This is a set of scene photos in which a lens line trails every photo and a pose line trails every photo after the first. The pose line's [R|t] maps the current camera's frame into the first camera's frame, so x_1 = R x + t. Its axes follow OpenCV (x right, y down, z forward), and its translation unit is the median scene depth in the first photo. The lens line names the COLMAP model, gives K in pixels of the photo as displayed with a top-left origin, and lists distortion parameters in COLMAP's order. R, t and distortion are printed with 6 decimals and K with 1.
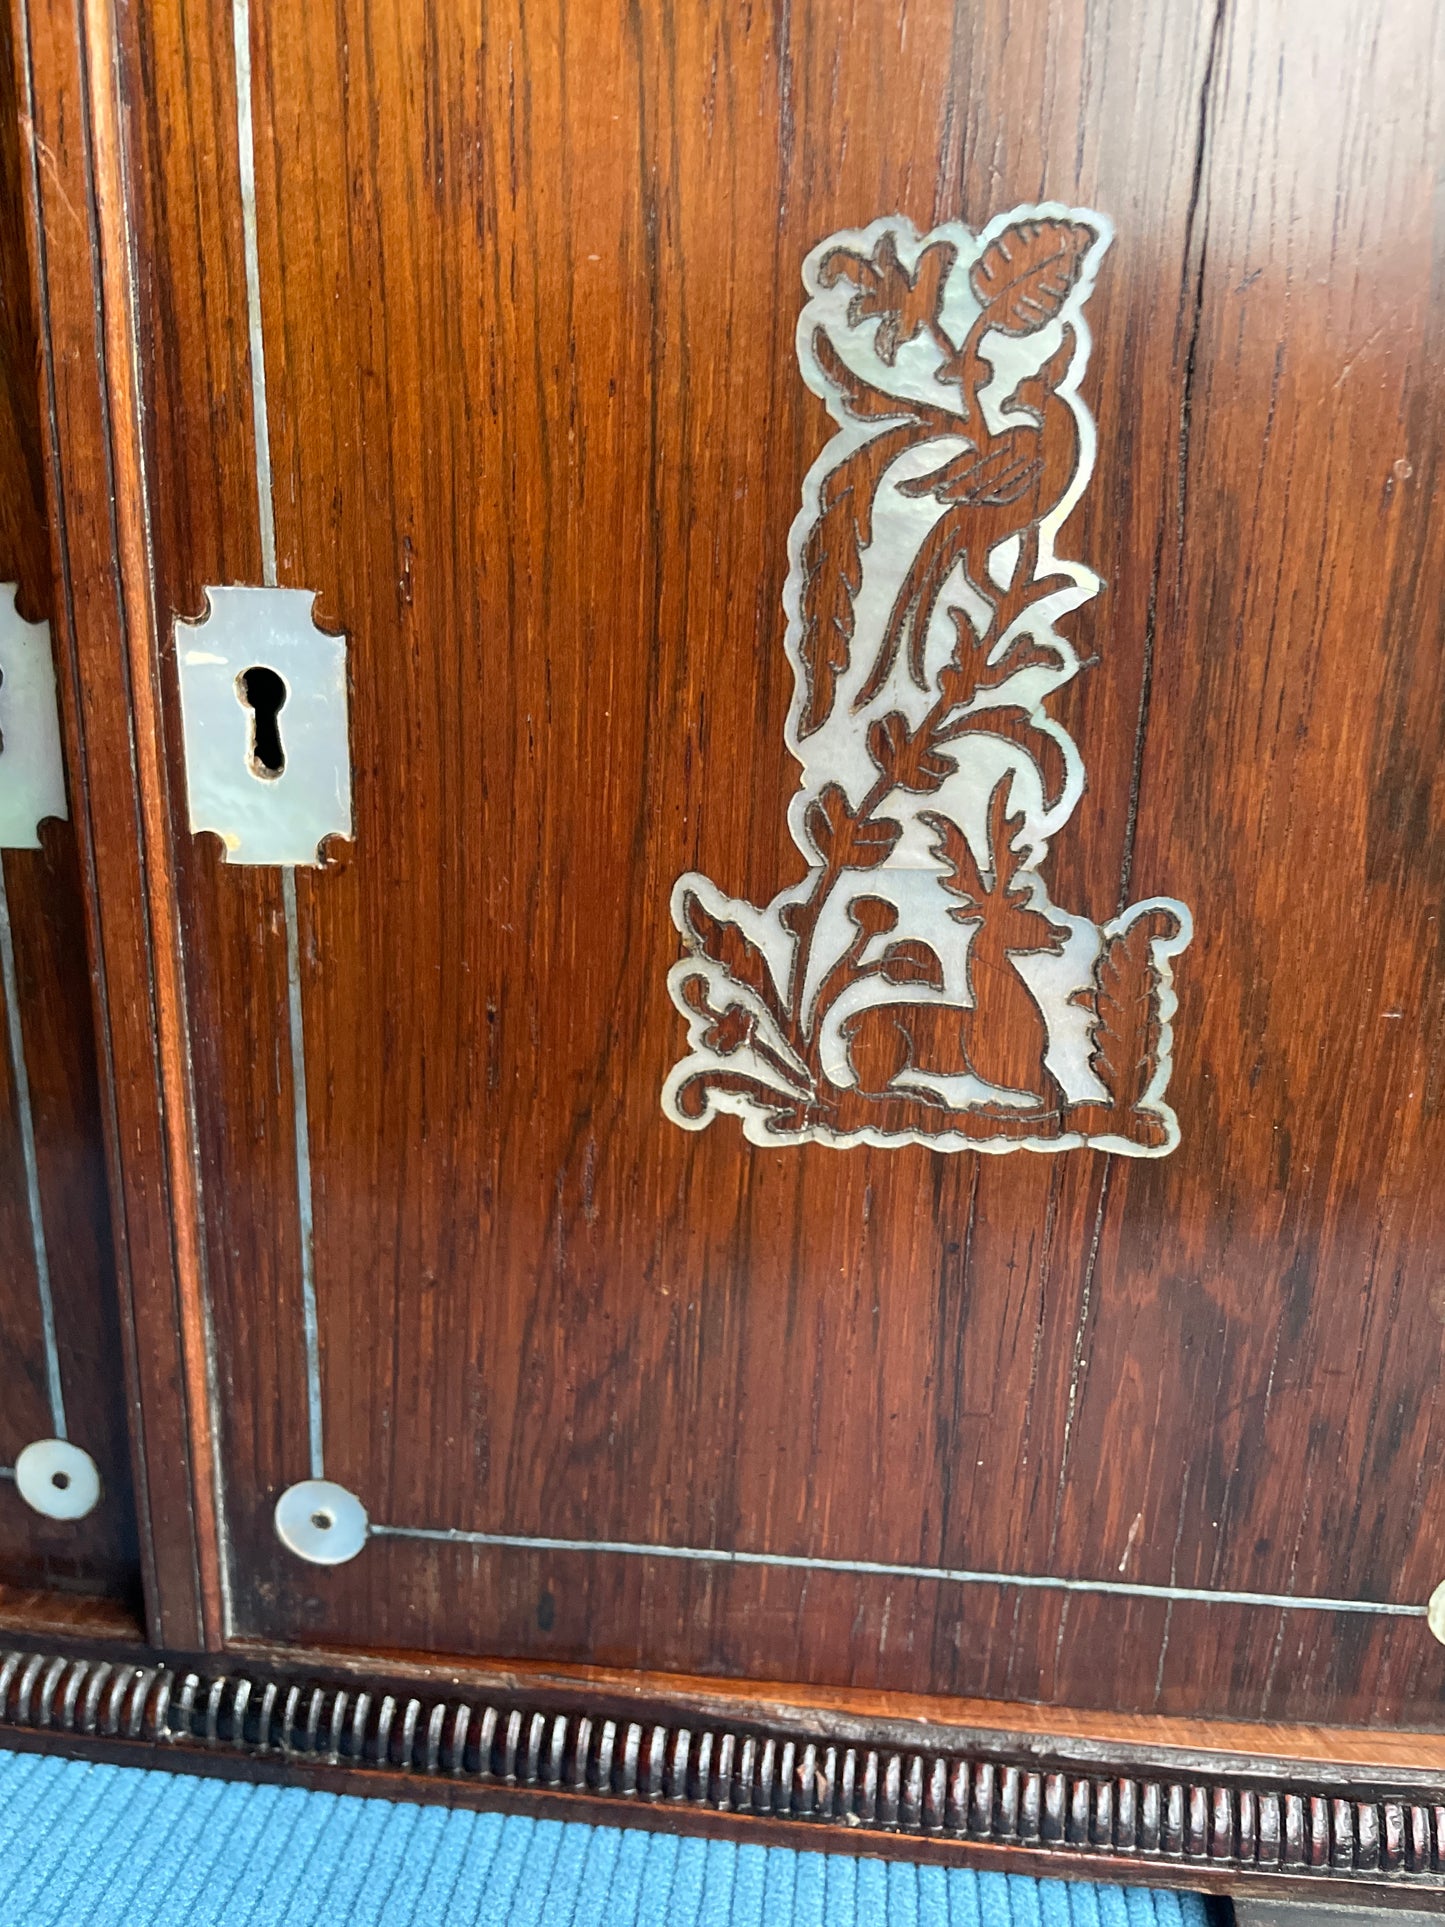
lens RADIAL K [[1481.5, 0, 718.6], [0, 1481.5, 967.6], [0, 0, 1]] dist [0.060518, -0.100261]
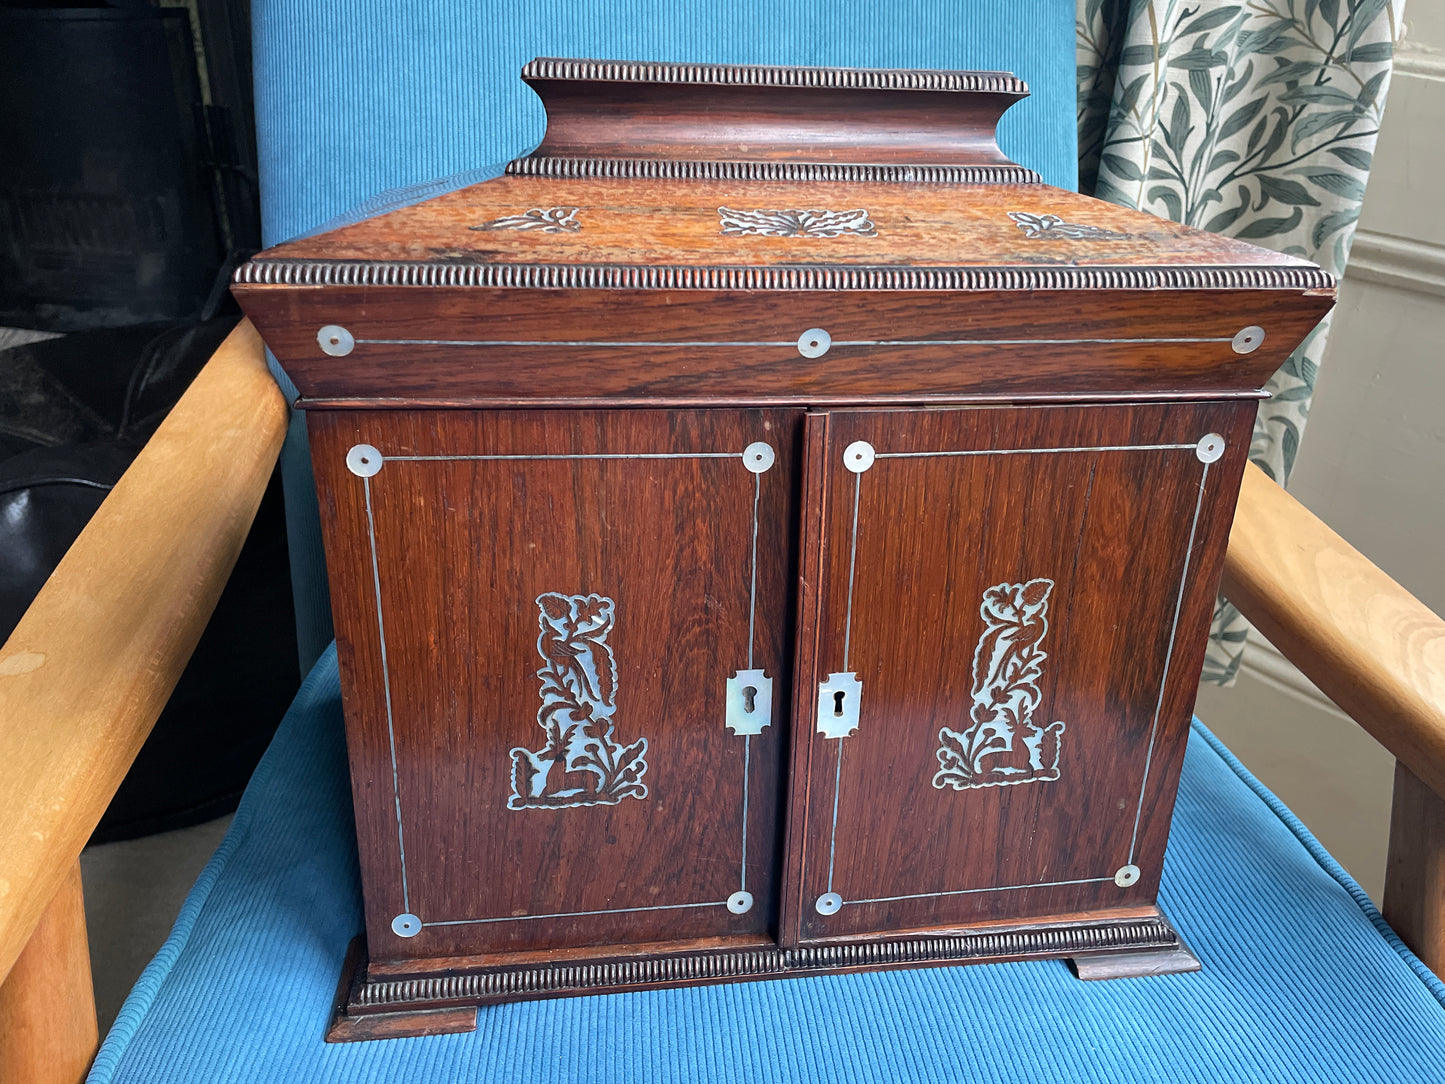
lens RADIAL K [[1117.4, 0, 722.5], [0, 1117.4, 542.0], [0, 0, 1]] dist [0.054107, -0.100151]
pose [[0.968505, -0.091674, 0.231502, -1.206384], [0.062948, 0.989701, 0.128569, -0.950619], [-0.240904, -0.109947, 0.964301, -1.605827]]
